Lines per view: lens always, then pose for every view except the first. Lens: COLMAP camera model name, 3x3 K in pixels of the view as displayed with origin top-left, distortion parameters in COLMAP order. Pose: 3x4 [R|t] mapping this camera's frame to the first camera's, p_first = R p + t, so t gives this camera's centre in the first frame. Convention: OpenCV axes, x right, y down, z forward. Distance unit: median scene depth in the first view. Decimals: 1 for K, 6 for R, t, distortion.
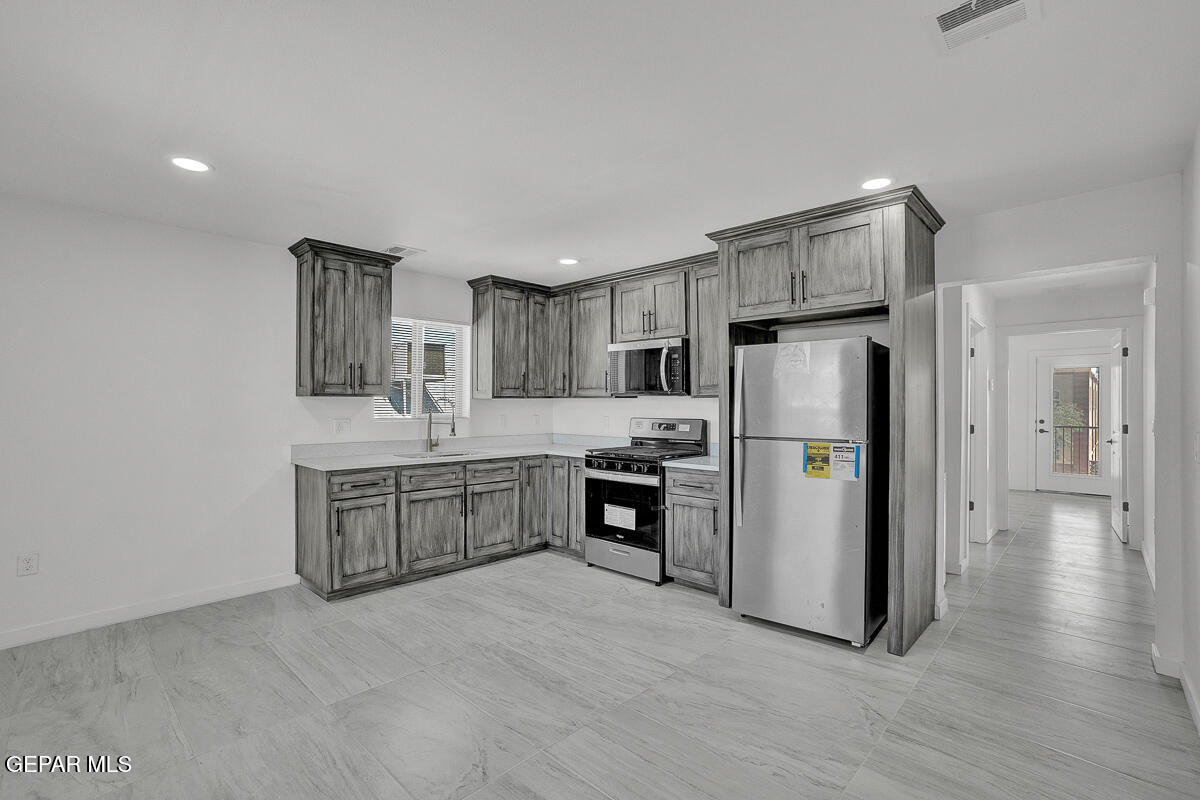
lens RADIAL K [[539.3, 0, 613.3], [0, 539.3, 402.5], [0, 0, 1]] dist [-0.048395, 0.040970]
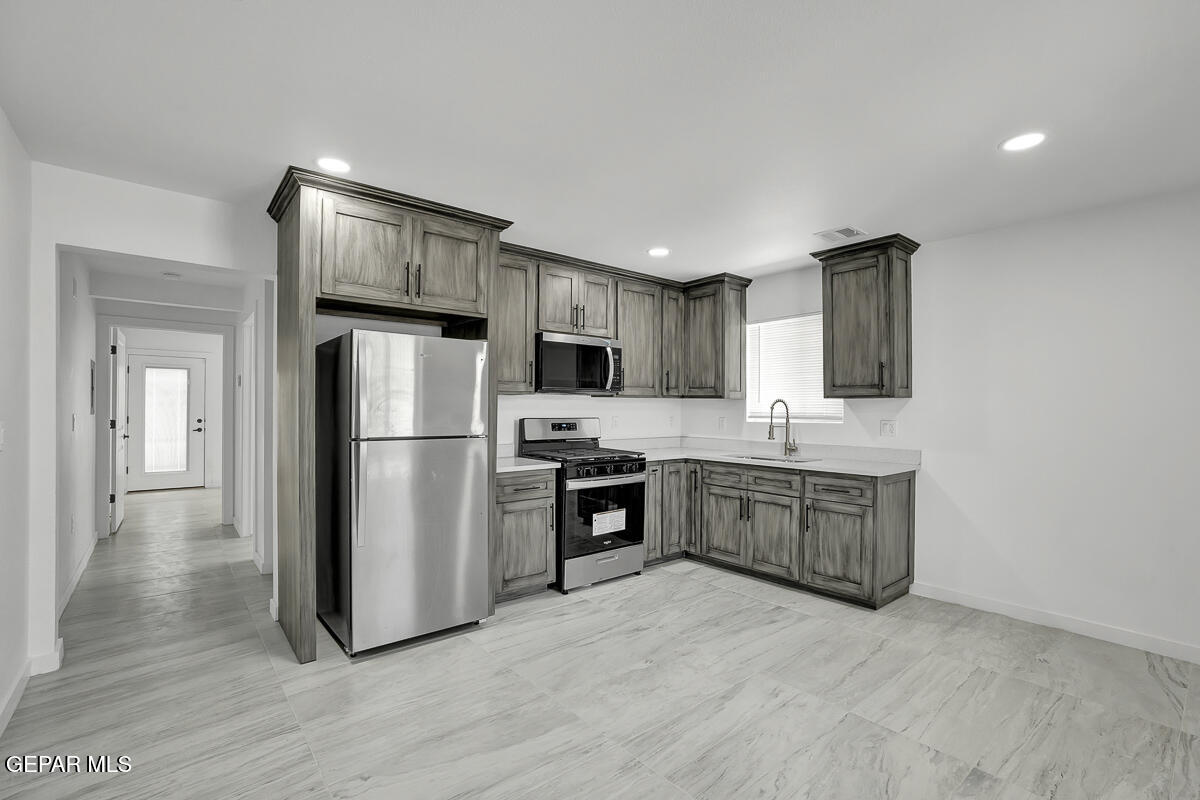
lens RADIAL K [[539.3, 0, 613.3], [0, 539.3, 402.5], [0, 0, 1]] dist [-0.048395, 0.040970]
pose [[0.128765, -0.000833, 0.991675, -0.943962], [-0.009518, 0.999953, 0.002076, -0.002273], [-0.991629, -0.009706, 0.128751, 0.880565]]
